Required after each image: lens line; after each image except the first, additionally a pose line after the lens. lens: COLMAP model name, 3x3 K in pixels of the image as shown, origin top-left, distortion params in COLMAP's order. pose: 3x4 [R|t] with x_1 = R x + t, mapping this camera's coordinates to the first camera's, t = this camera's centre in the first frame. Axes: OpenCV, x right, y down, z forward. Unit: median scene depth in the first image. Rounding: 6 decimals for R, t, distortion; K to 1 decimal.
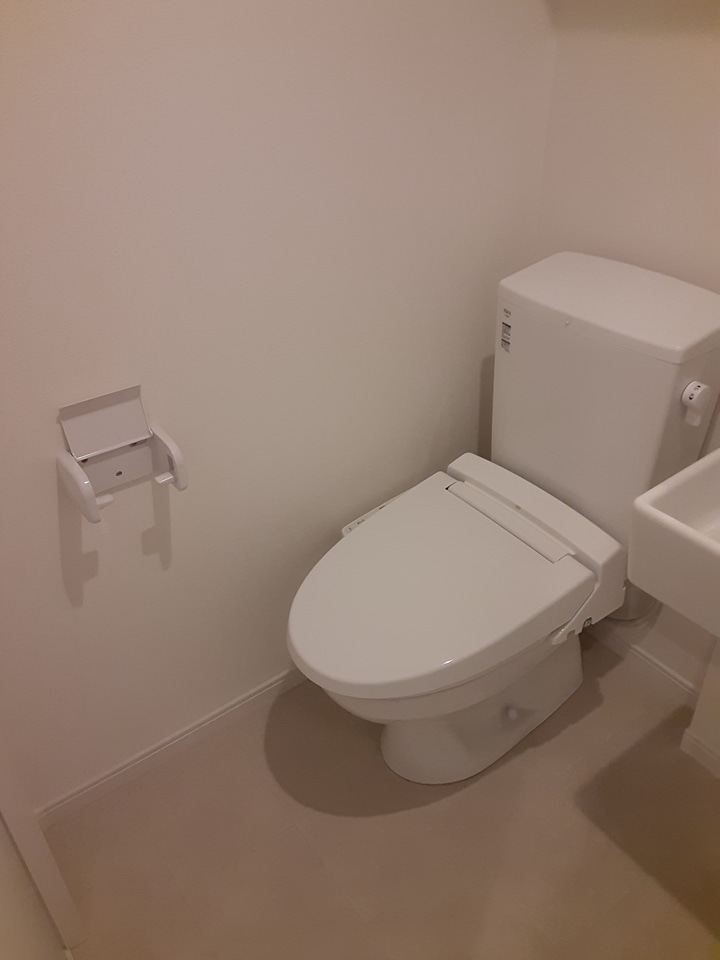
lens RADIAL K [[764.4, 0, 348.5], [0, 764.4, 473.5], [0, 0, 1]] dist [0.097688, -0.137645]
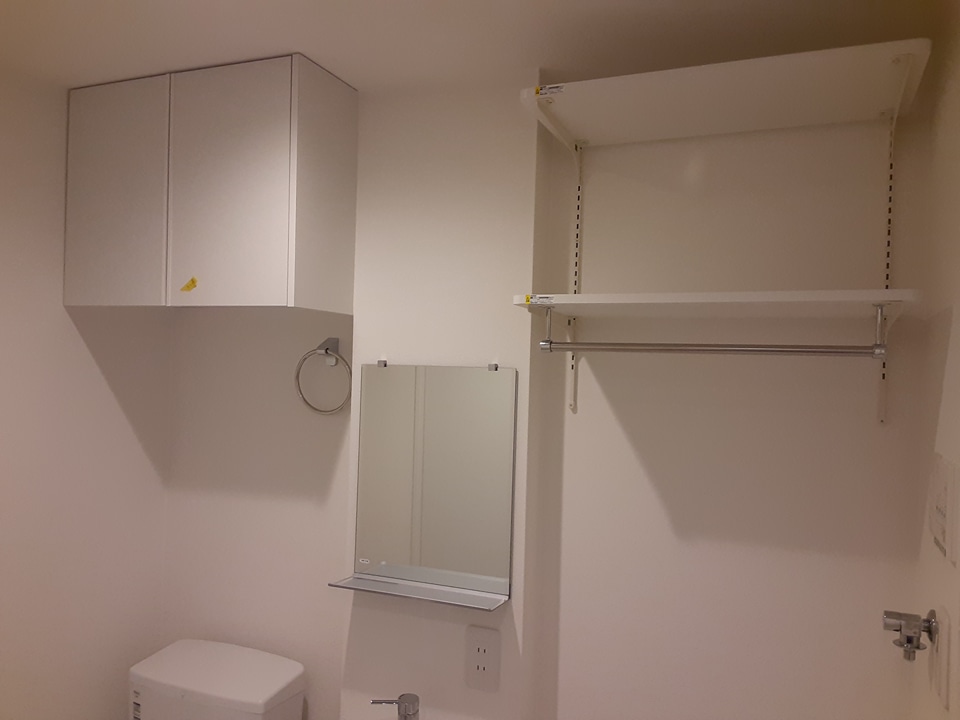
lens RADIAL K [[764.4, 0, 467.5], [0, 764.4, 366.0], [0, 0, 1]] dist [0.097688, -0.137645]
pose [[0.856722, 0.068198, 0.511250, -0.014593], [0.233636, 0.832382, -0.502548, 0.104229], [-0.459828, 0.549990, 0.697186, -0.405207]]
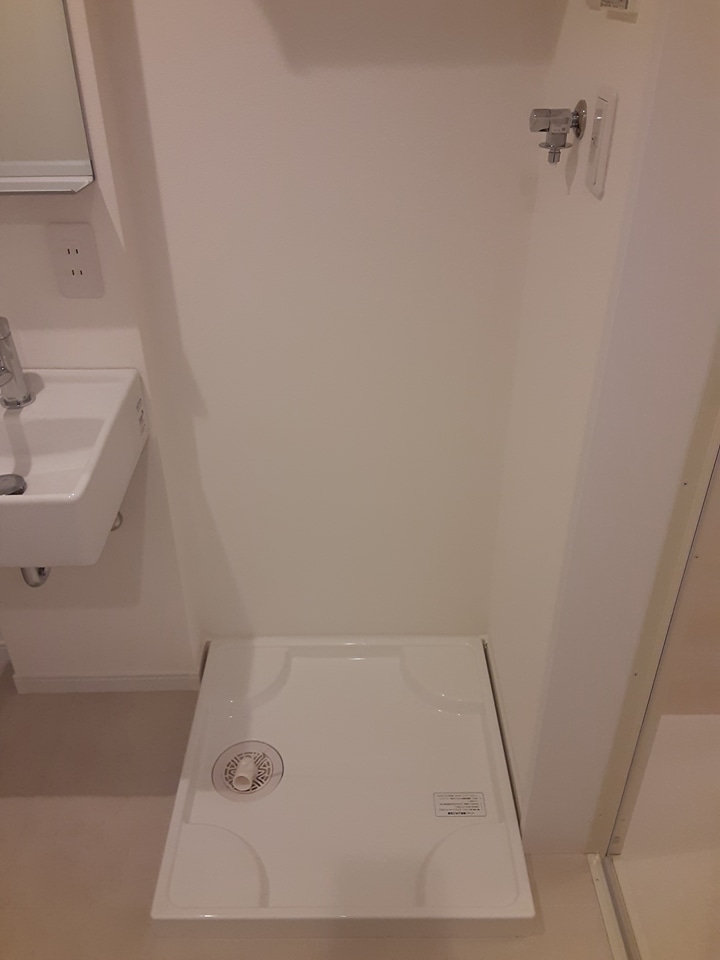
lens RADIAL K [[764.4, 0, 357.2], [0, 764.4, 468.2], [0, 0, 1]] dist [0.097688, -0.137645]
pose [[0.573315, -0.409339, 0.709755, 0.044558], [0.444241, 0.883174, 0.150513, 0.124039], [-0.688448, 0.229011, 0.688181, -0.208990]]
